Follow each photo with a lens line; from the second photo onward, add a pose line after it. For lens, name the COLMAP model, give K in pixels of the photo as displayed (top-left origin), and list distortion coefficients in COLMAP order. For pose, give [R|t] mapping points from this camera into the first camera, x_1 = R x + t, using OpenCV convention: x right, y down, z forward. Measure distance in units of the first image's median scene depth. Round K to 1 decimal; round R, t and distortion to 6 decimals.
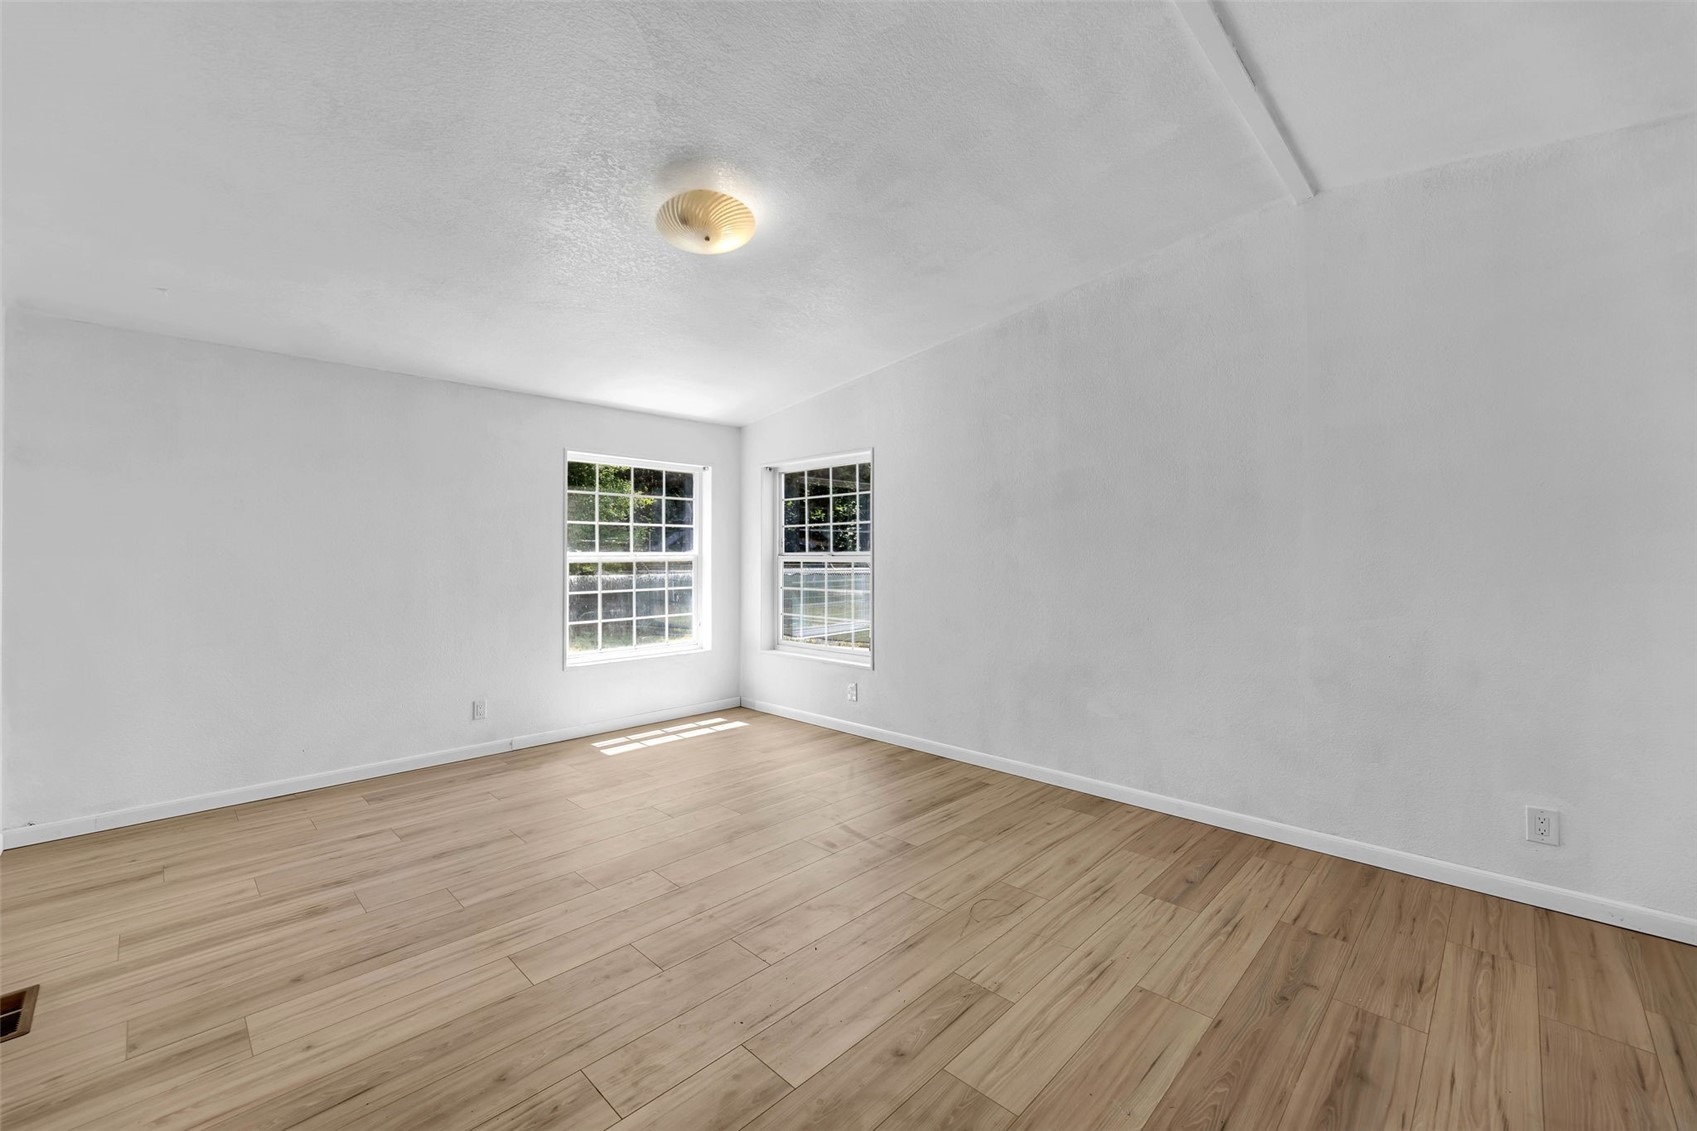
lens RADIAL K [[678.6, 0, 839.1], [0, 678.6, 556.9], [0, 0, 1]] dist [-0.002158, -0.000580]
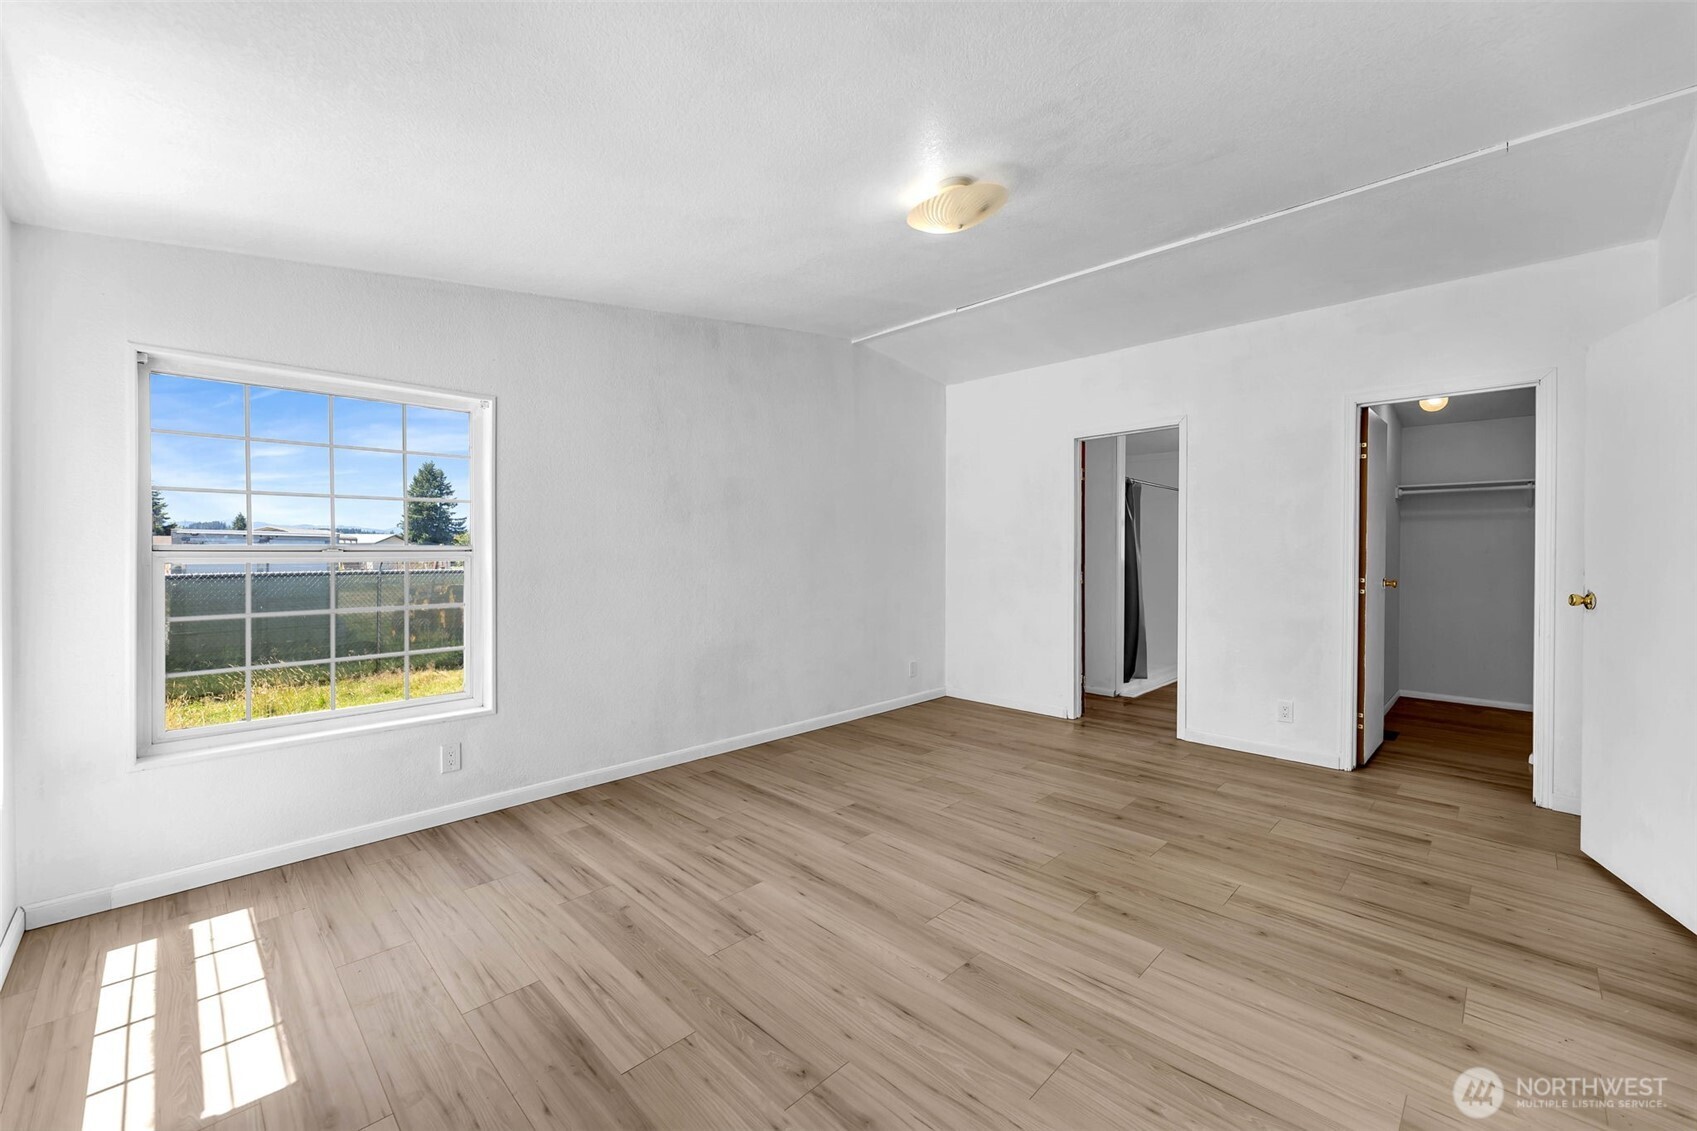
lens RADIAL K [[678.6, 0, 839.1], [0, 678.6, 556.9], [0, 0, 1]] dist [-0.002158, -0.000580]
pose [[0.009300, -0.008834, 0.999918, -1.137638], [0.001178, 0.999960, 0.008824, 0.000036], [-0.999956, 0.001096, 0.009310, 1.122397]]
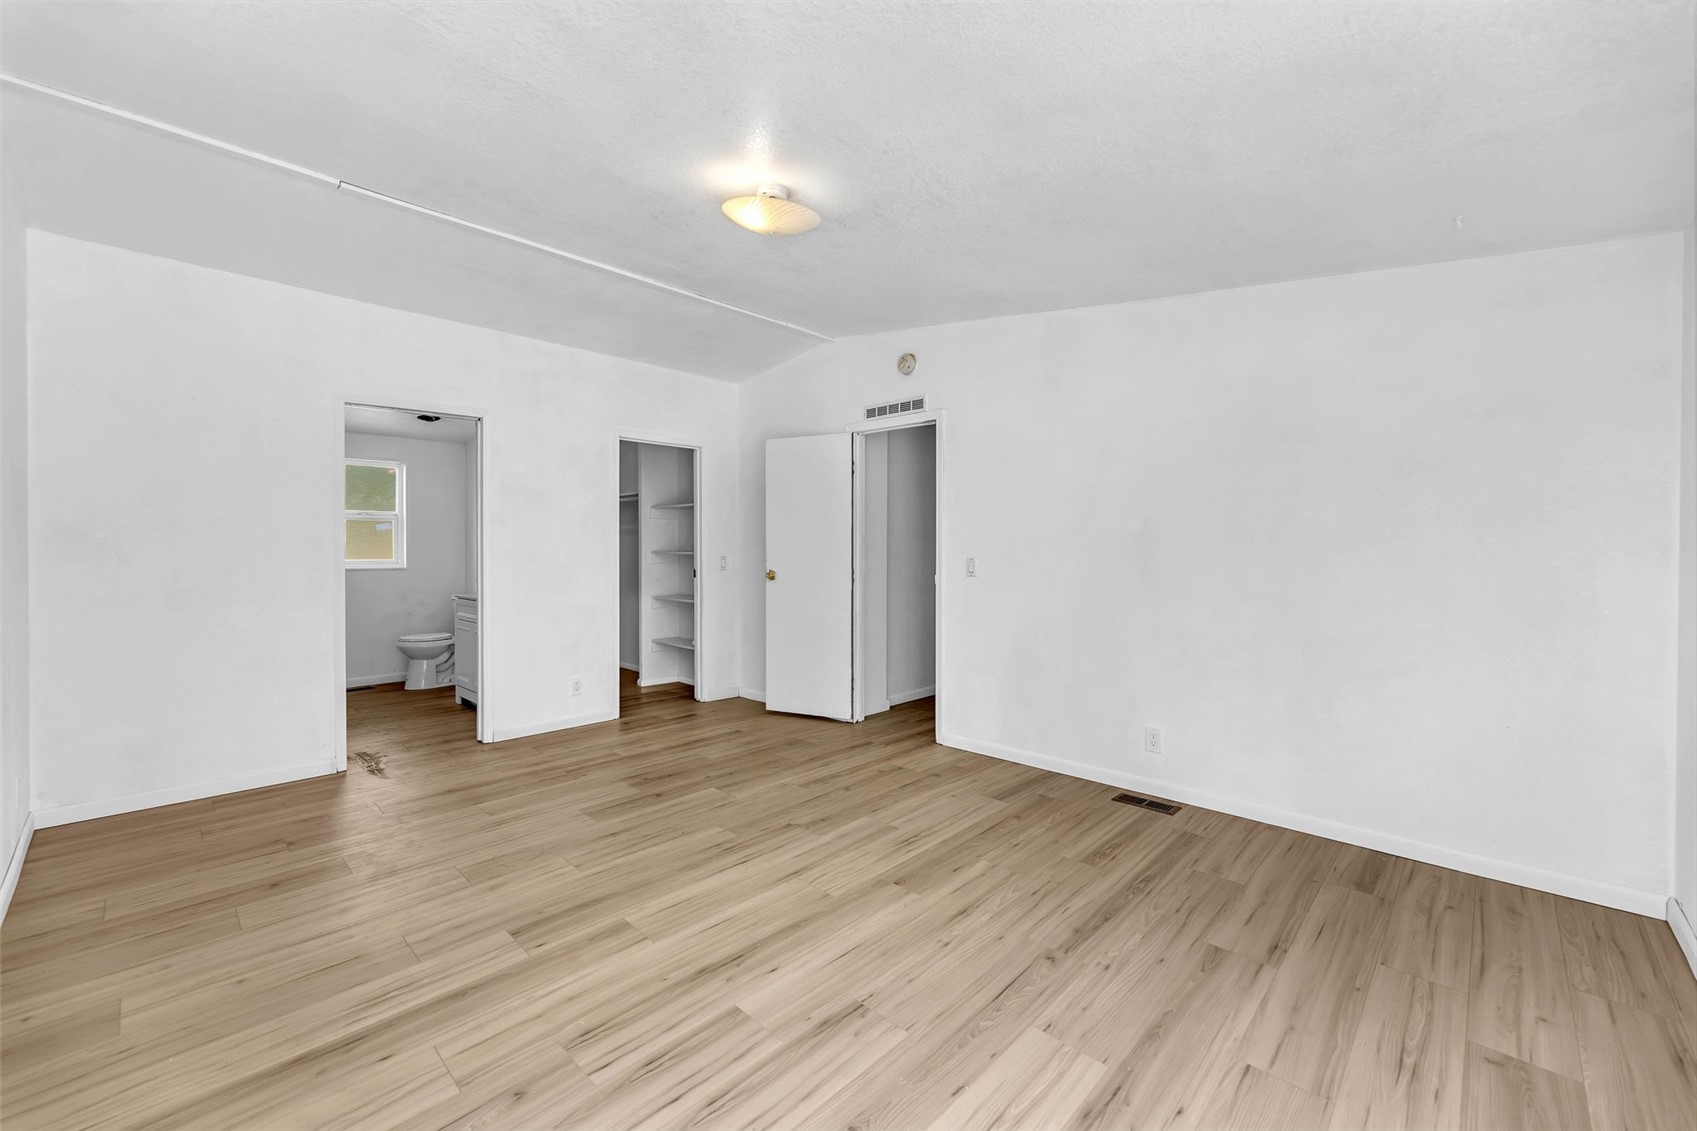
lens RADIAL K [[678.6, 0, 839.1], [0, 678.6, 556.9], [0, 0, 1]] dist [-0.002158, -0.000580]
pose [[-0.999984, 0.000517, -0.005579, -0.281990], [0.000433, 0.999887, 0.015009, -0.005491], [0.005586, 0.015006, -0.999872, 1.937889]]
